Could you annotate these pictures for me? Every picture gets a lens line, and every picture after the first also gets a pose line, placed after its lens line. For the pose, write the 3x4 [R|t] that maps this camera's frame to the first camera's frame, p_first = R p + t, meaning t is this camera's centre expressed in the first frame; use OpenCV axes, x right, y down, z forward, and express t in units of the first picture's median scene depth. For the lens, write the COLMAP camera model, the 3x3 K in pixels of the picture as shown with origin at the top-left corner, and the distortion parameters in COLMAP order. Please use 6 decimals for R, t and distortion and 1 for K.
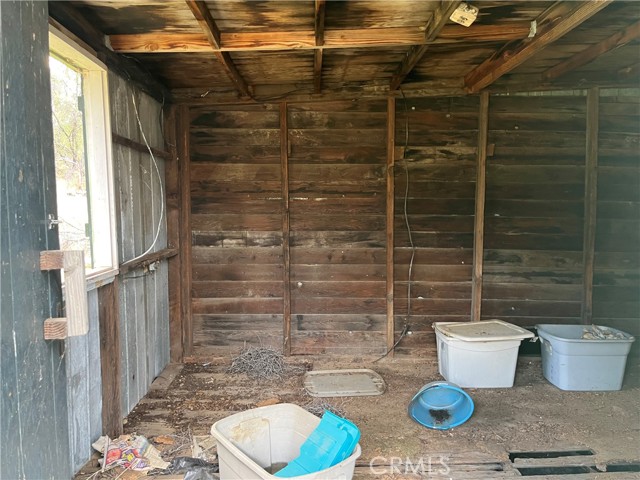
lens RADIAL K [[475.8, 0, 321.4], [0, 475.8, 241.8], [0, 0, 1]] dist [0.061867, -0.089682]
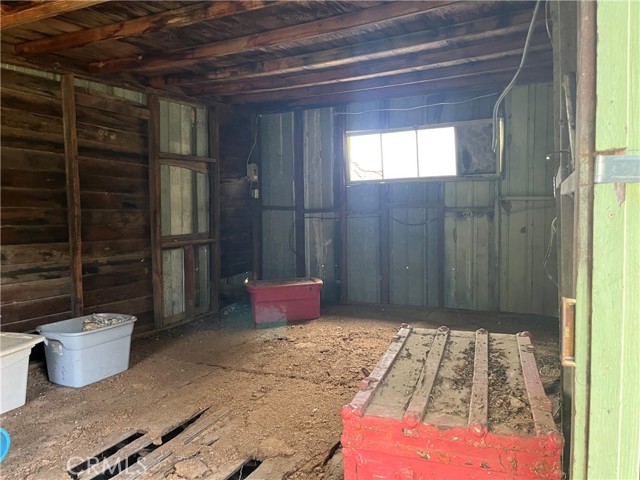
lens RADIAL K [[475.8, 0, 321.1], [0, 475.8, 237.6], [0, 0, 1]] dist [0.061867, -0.089682]
pose [[0.457995, -0.063174, 0.886707, -0.085704], [0.066391, 0.997117, 0.036748, 0.008232], [-0.886472, 0.042039, 0.460869, 0.106180]]
